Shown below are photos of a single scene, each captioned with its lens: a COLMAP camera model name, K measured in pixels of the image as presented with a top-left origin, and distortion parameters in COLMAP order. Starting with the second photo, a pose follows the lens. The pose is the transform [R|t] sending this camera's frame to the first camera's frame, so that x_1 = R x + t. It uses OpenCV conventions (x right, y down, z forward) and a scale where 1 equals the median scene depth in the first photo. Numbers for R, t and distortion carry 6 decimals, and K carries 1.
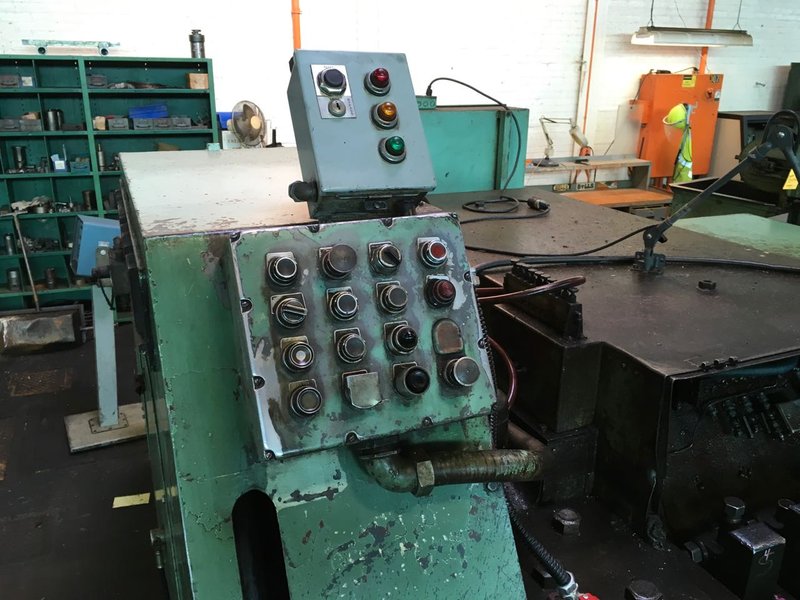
lens RADIAL K [[677.5, 0, 401.3], [0, 677.5, 302.8], [0, 0, 1]] dist [0.076635, -0.101377]
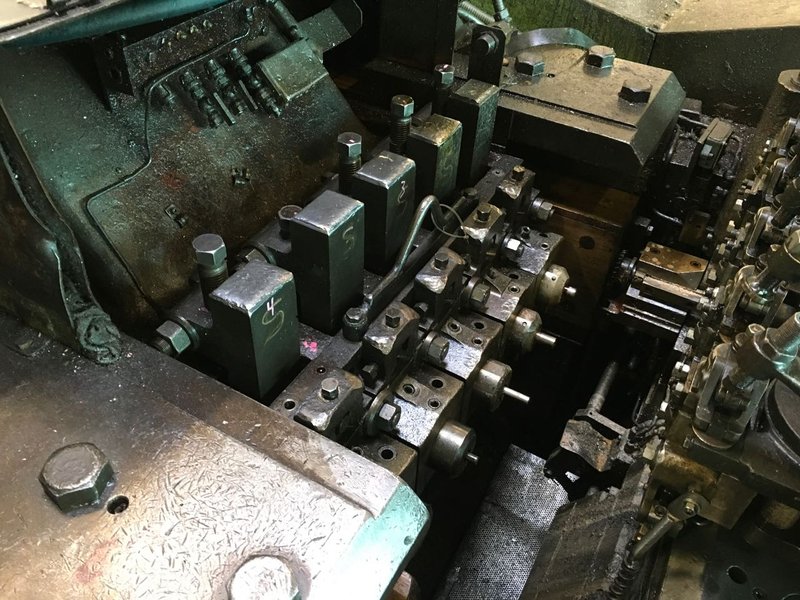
lens RADIAL K [[677.5, 0, 399.6], [0, 677.5, 302.3], [0, 0, 1]] dist [0.076635, -0.101377]
pose [[0.797355, -0.384756, 0.464960, 0.260194], [0.162812, 0.878998, 0.448168, 0.077432], [-0.581134, -0.281648, 0.763516, 0.349824]]
